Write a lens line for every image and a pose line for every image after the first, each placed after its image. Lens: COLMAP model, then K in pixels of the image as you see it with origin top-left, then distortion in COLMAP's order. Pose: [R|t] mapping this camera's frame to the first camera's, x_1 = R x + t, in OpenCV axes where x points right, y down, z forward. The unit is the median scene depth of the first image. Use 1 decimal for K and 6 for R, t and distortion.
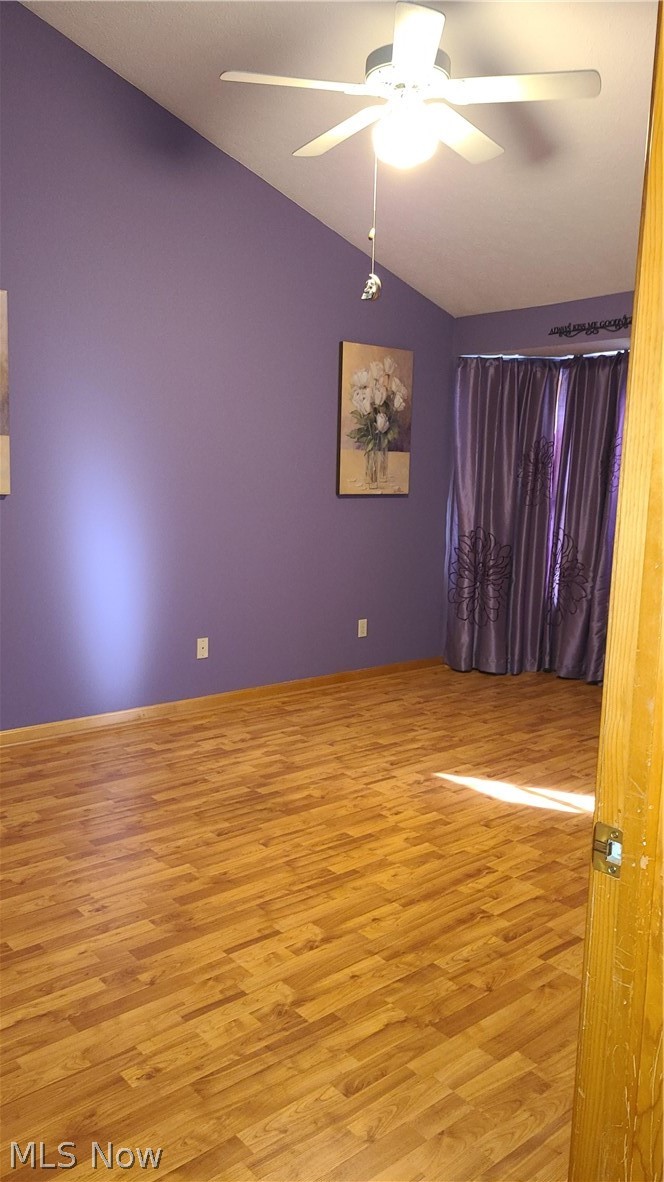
lens RADIAL K [[883.9, 0, 331.0], [0, 883.9, 592.8], [0, 0, 1]] dist [0.055658, -0.041593]
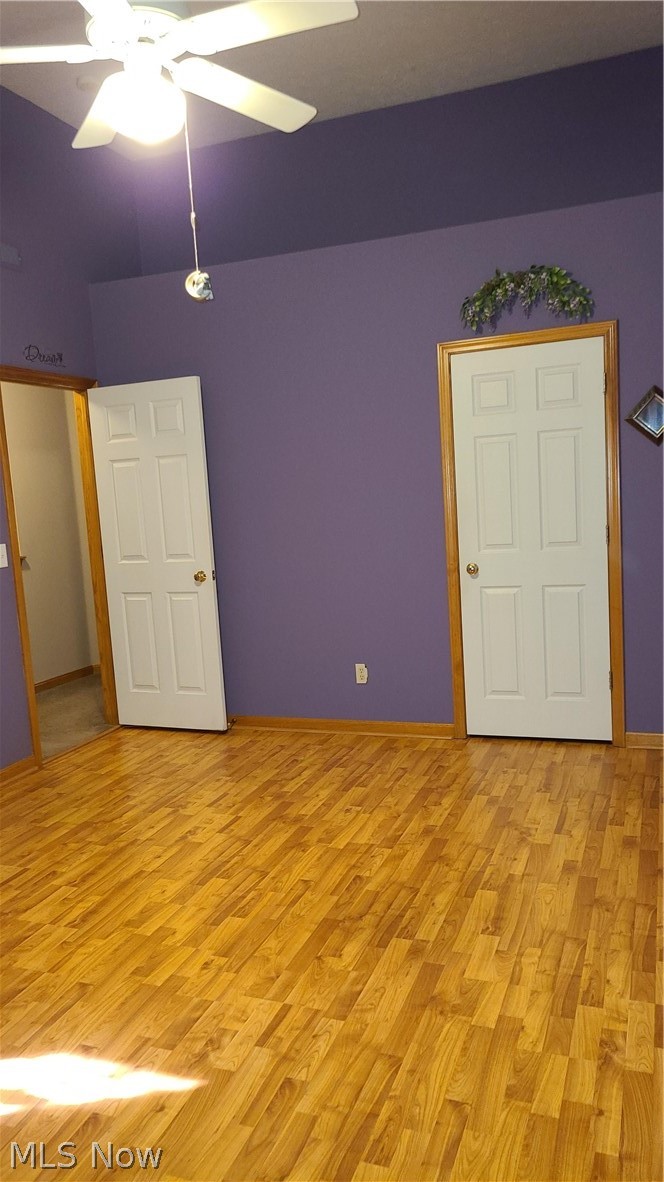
lens RADIAL K [[883.9, 0, 331.4], [0, 883.9, 592.6], [0, 0, 1]] dist [0.055658, -0.041593]
pose [[-0.873920, 0.081797, -0.479137, 0.349391], [-0.031970, 0.973932, 0.224577, -0.254886], [0.485017, 0.211581, -0.848524, 1.784628]]
